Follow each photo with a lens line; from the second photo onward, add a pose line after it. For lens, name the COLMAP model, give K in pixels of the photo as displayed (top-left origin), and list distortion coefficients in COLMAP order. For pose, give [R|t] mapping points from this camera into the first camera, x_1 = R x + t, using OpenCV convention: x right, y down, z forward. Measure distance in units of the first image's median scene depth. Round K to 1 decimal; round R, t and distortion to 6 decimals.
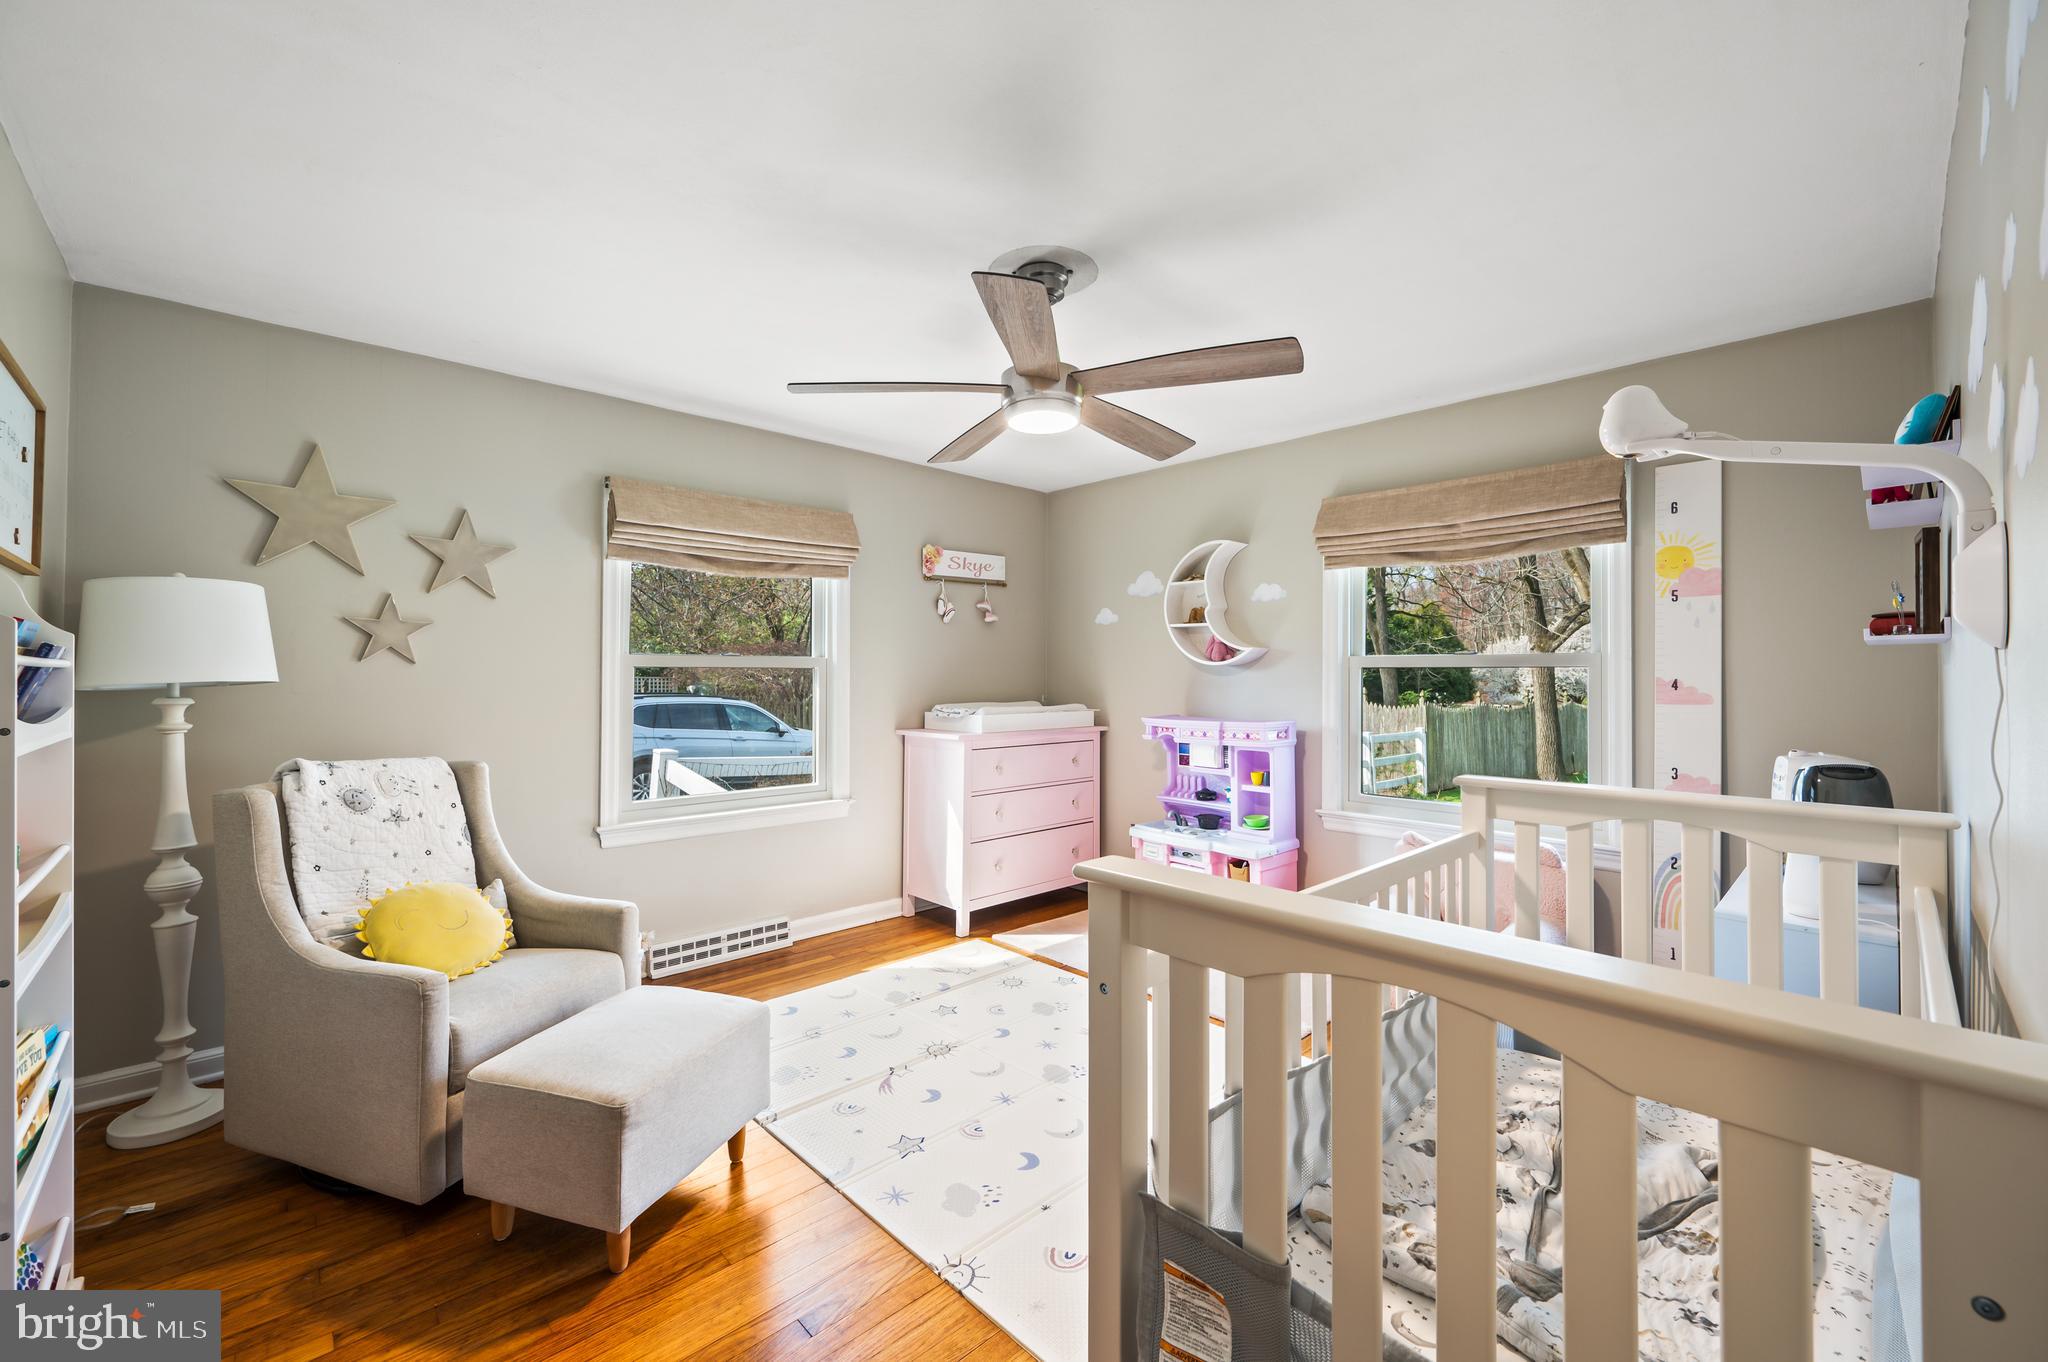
lens RADIAL K [[814.1, 0, 1031.0], [0, 814.1, 658.7], [0, 0, 1]] dist [-0.001856, 0.000423]
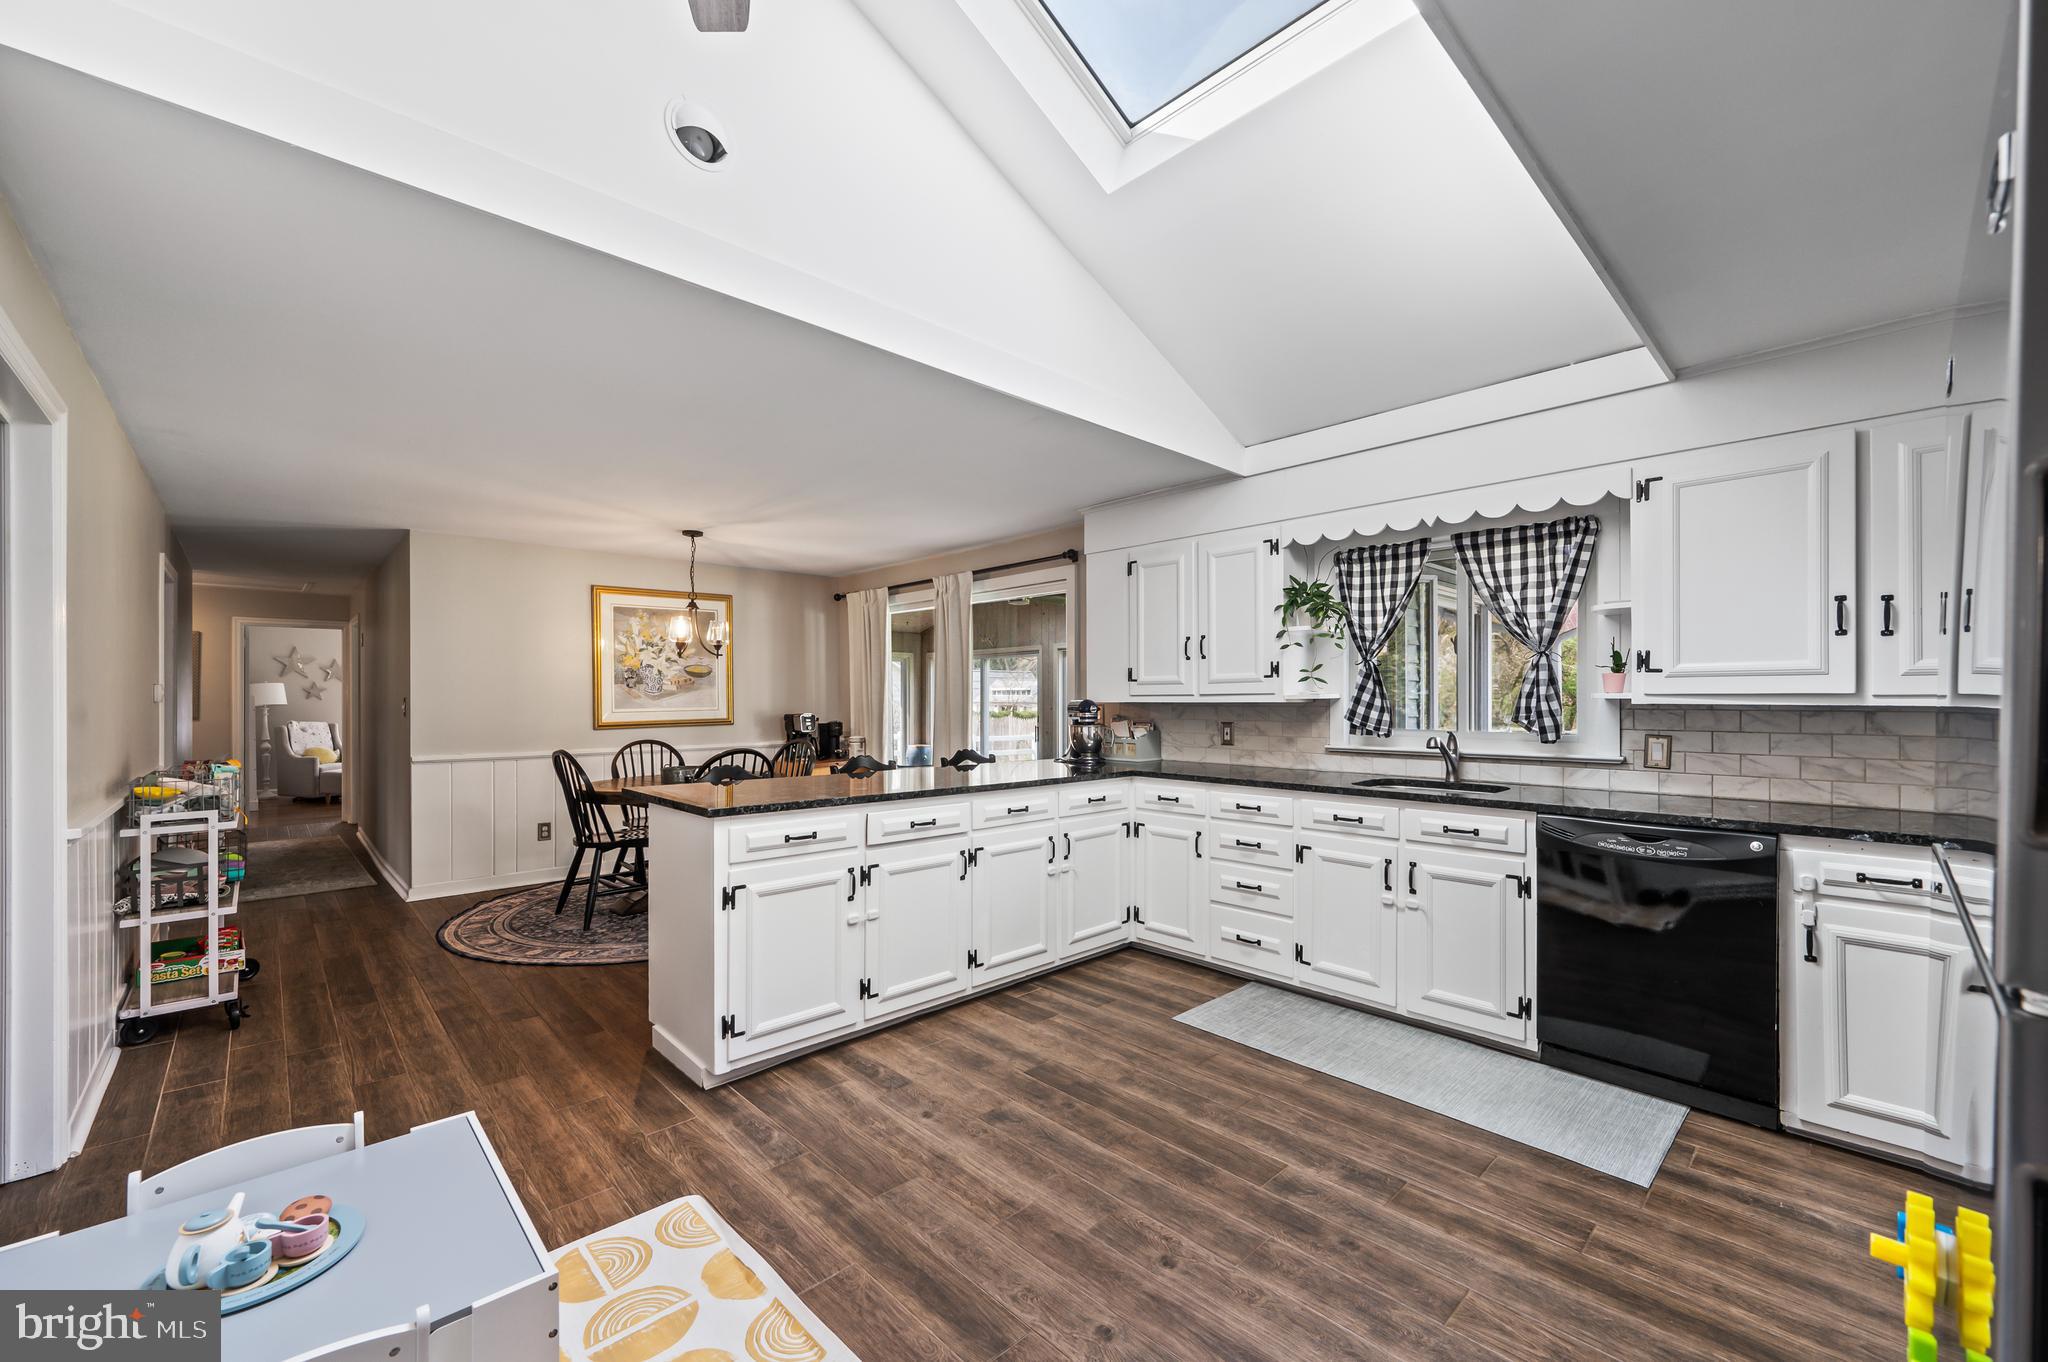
lens RADIAL K [[814.1, 0, 1026.8], [0, 814.1, 693.2], [0, 0, 1]] dist [-0.001856, 0.000423]
pose [[0.999769, -0.011488, -0.018177, 3.170174], [0.011750, 0.999828, 0.014383, -0.048604], [0.018009, -0.014593, 0.999731, -3.341743]]
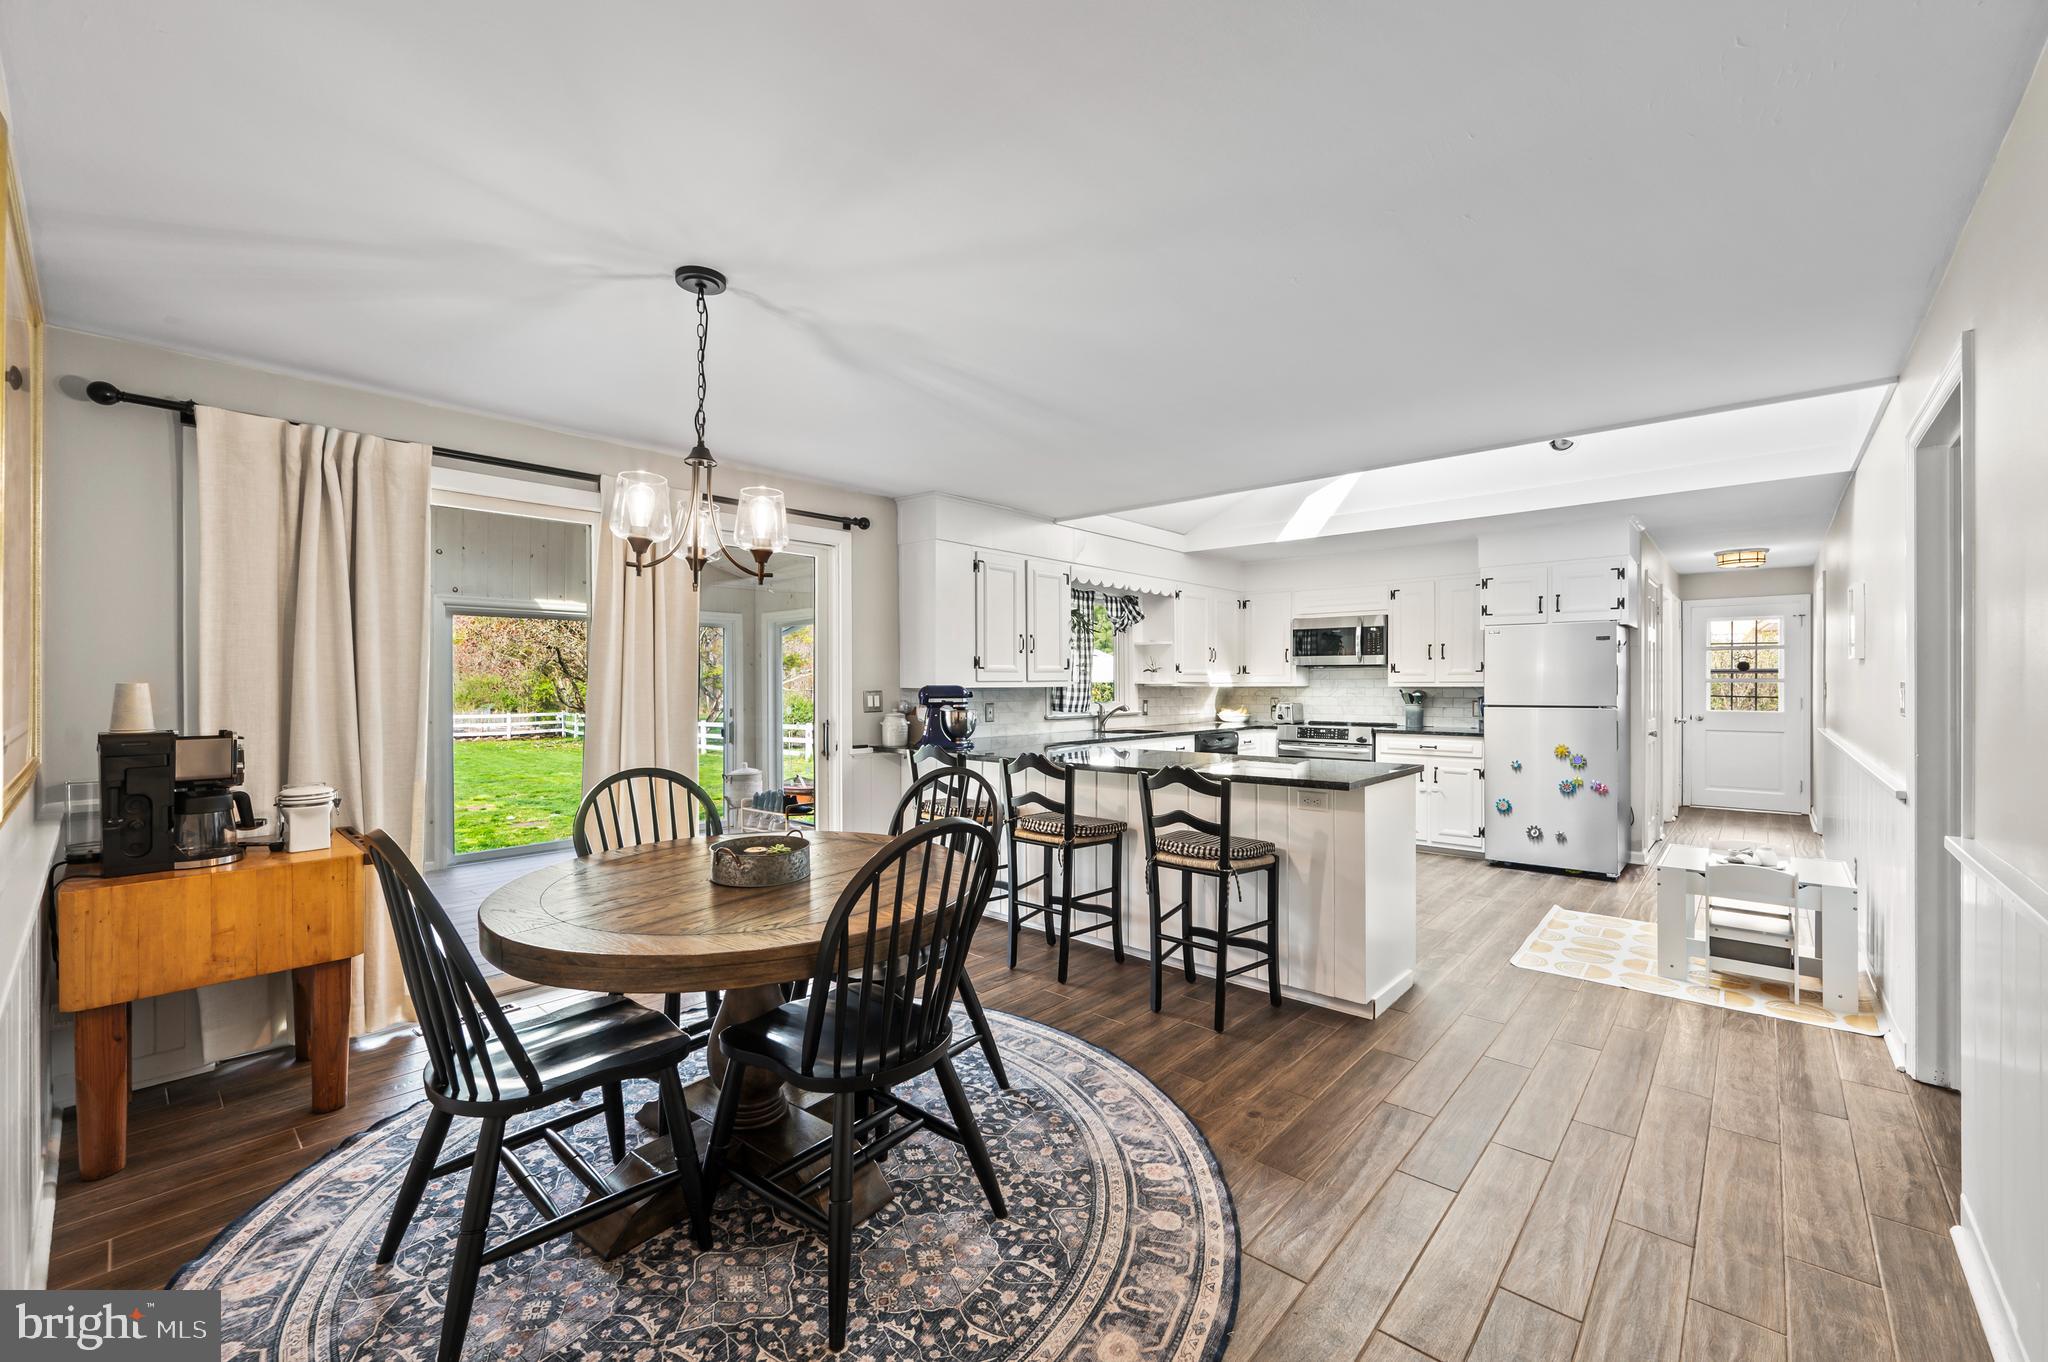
lens RADIAL K [[814.1, 0, 1026.6], [0, 814.1, 685.0], [0, 0, 1]] dist [-0.001856, 0.000423]
pose [[-0.058578, -0.010483, 0.998228, 1.387085], [-0.017534, 0.999801, 0.009471, -0.026932], [-0.998129, -0.016948, -0.058750, -1.544106]]
